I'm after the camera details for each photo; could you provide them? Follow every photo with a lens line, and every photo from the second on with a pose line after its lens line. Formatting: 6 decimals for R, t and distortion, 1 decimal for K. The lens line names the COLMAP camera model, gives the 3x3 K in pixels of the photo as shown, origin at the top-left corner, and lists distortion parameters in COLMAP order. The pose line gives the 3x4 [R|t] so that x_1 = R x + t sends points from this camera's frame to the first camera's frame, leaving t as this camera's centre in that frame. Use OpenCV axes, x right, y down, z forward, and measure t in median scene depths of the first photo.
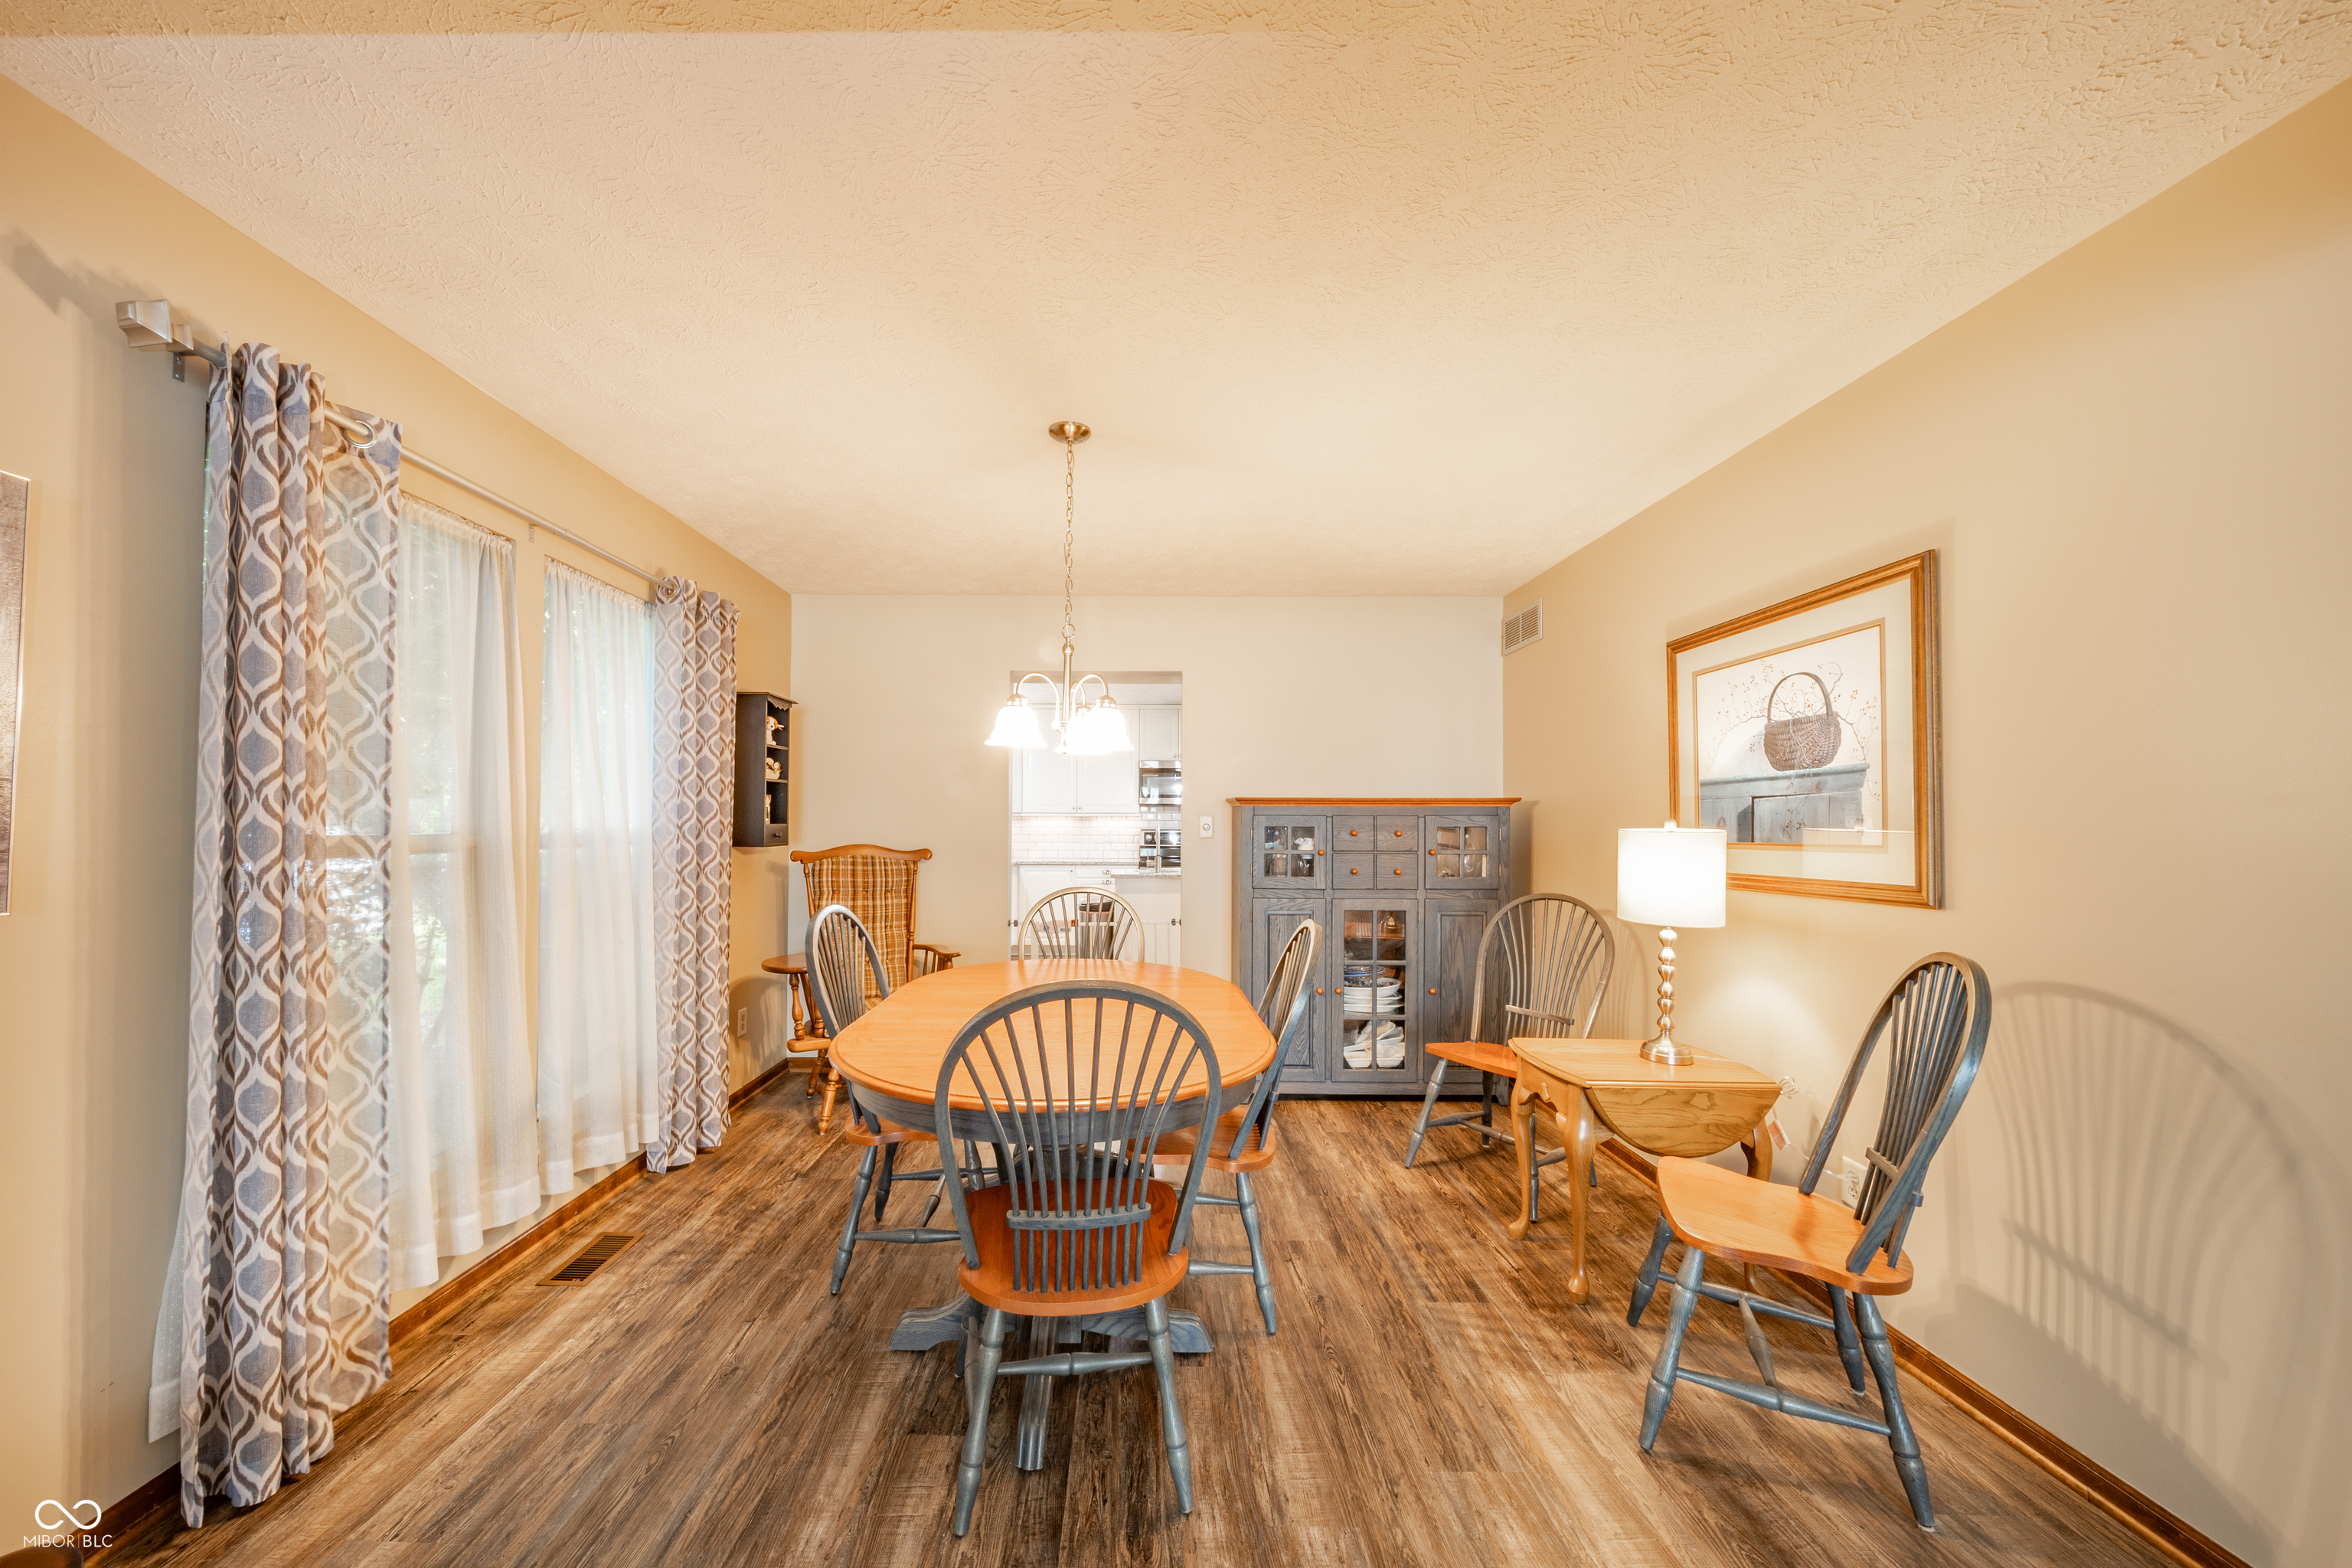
lens RADIAL K [[838.4, 0, 1125.5], [0, 838.4, 816.5], [0, 0, 1]] dist [0.000760, 0.000036]
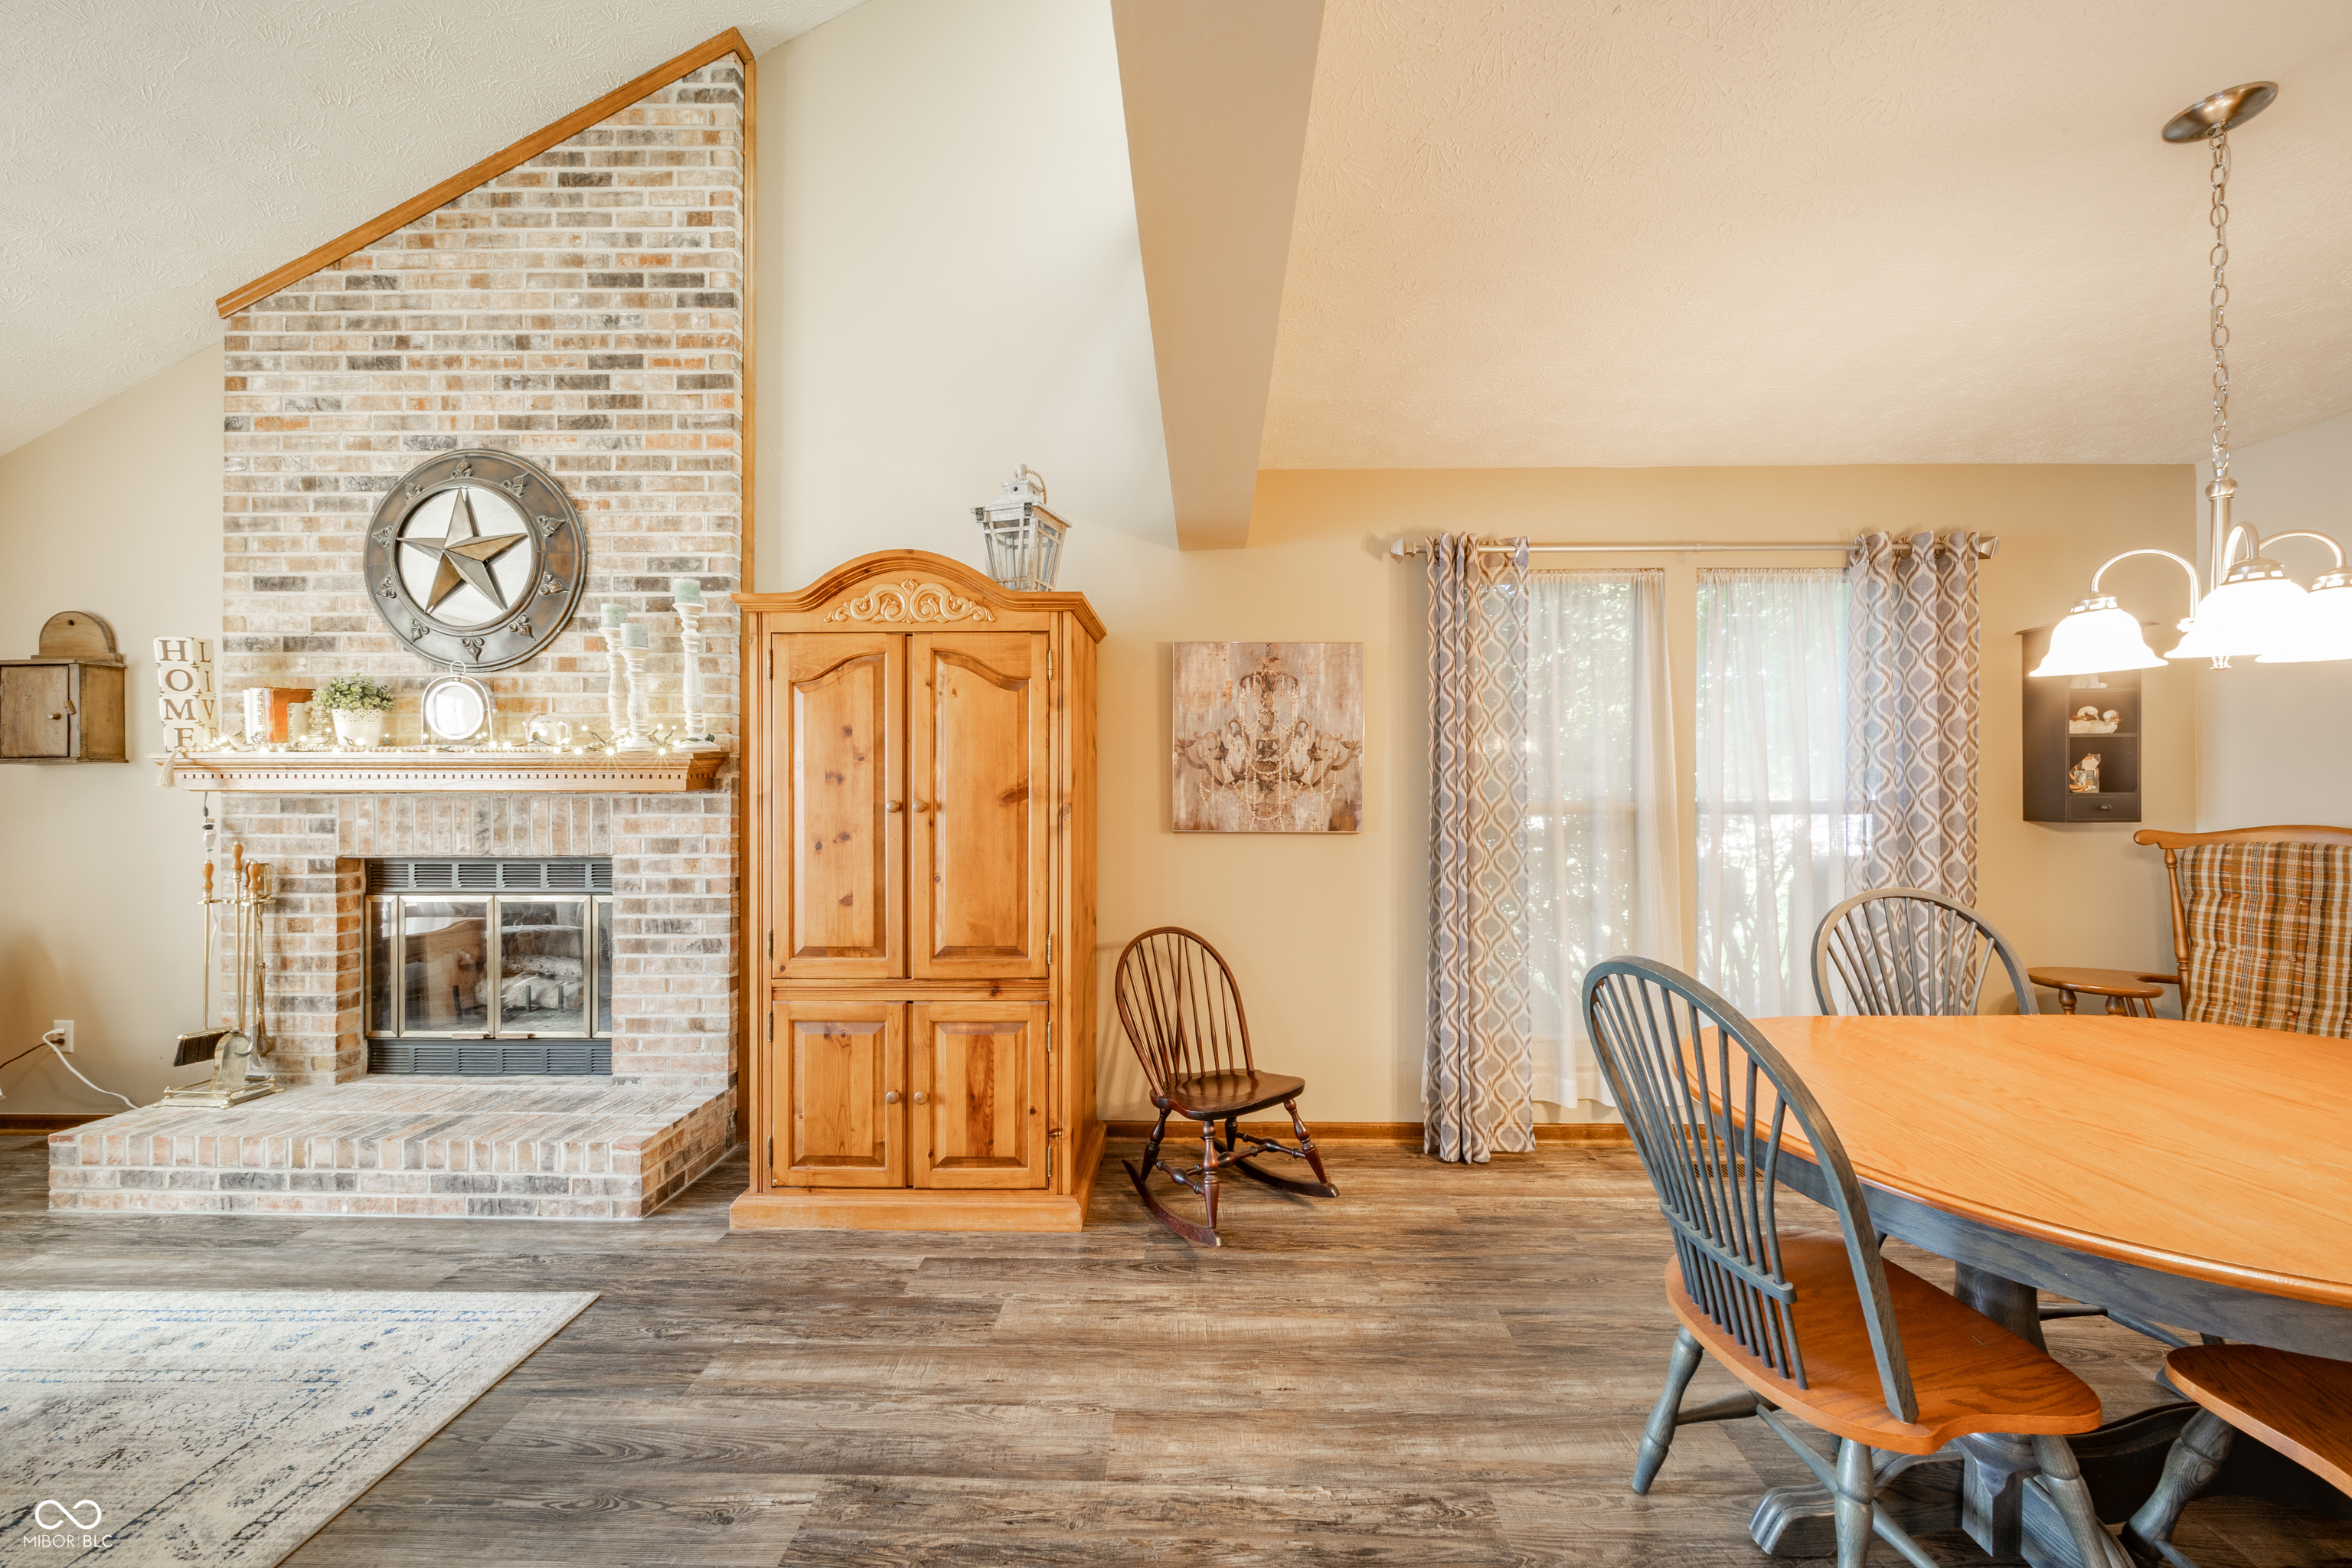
lens RADIAL K [[829.4, 0, 1193.2], [0, 829.4, 789.0], [0, 0, 1]] dist [0.001185, -0.001827]
pose [[-0.012112, -0.006620, -0.999905, 0.348224], [0.008853, 0.999938, -0.006728, 0.003393], [0.999887, -0.008934, -0.012052, 0.203447]]
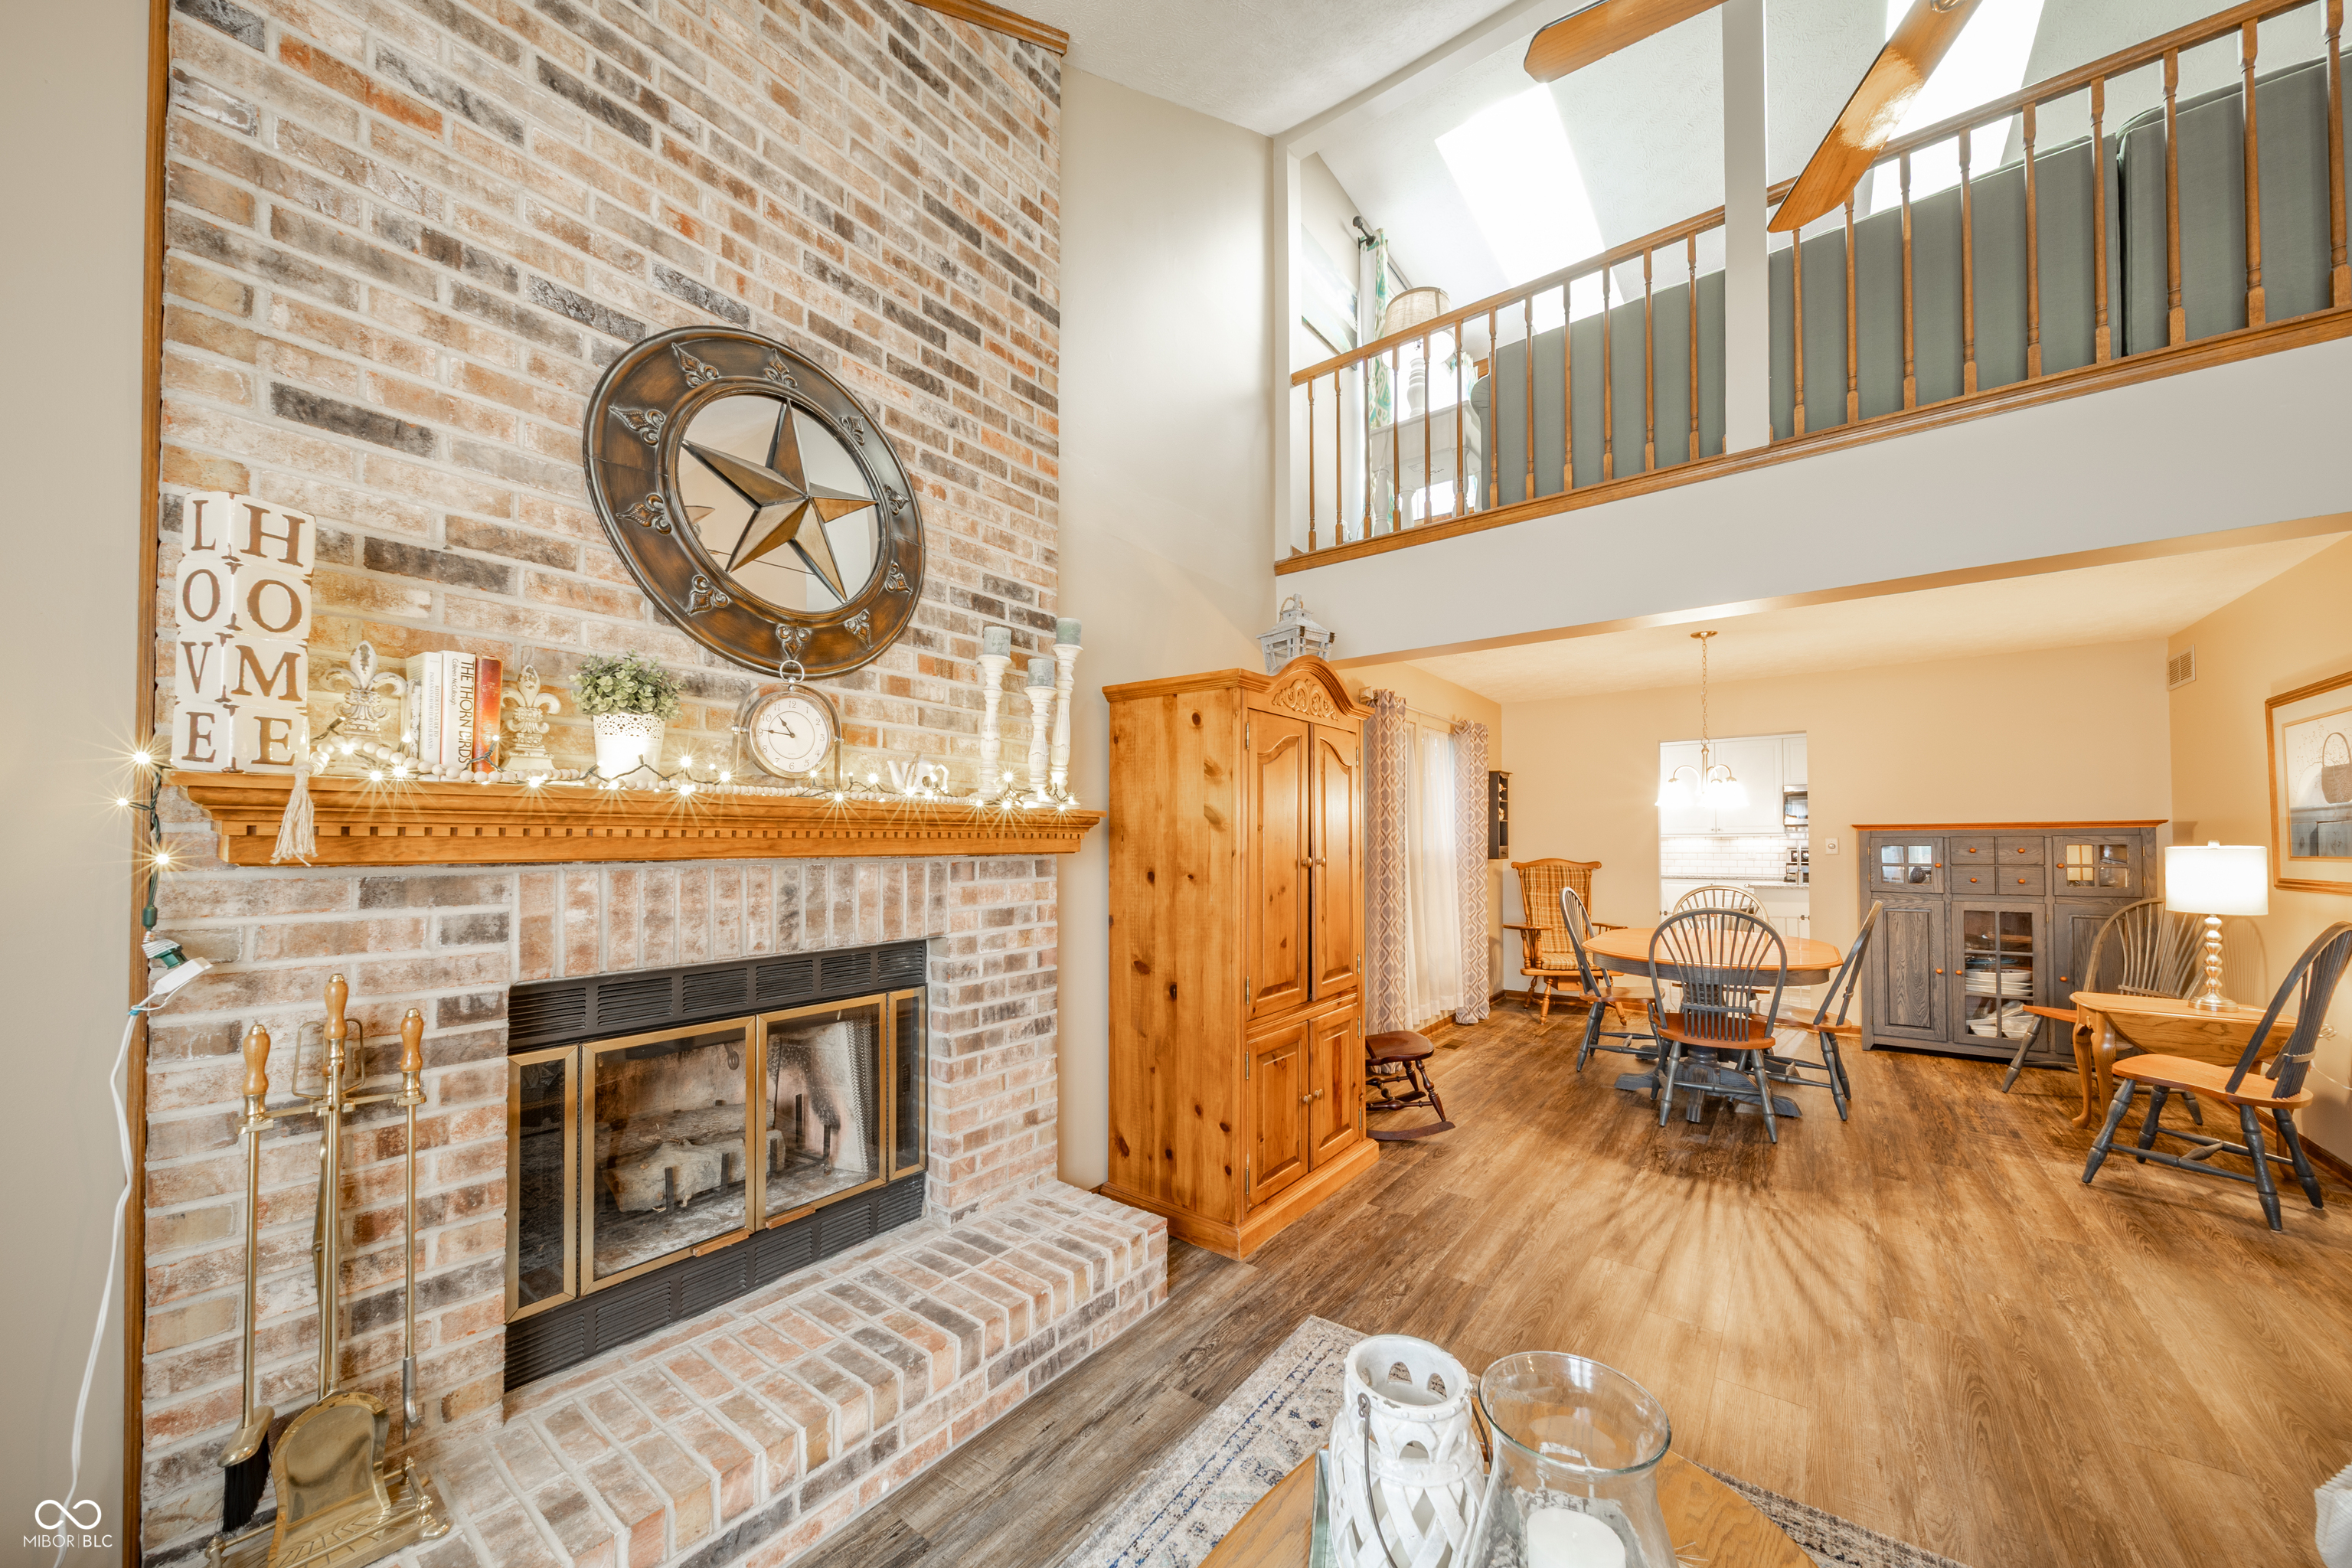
lens RADIAL K [[852.7, 0, 1149.6], [0, 852.7, 831.1], [0, 0, 1]] dist [-0.000453, -0.000189]
pose [[0.797135, -0.016638, -0.603572, 0.059211], [0.013441, 0.999862, -0.009811, -0.014582], [0.603652, -0.000291, 0.797248, -0.849352]]
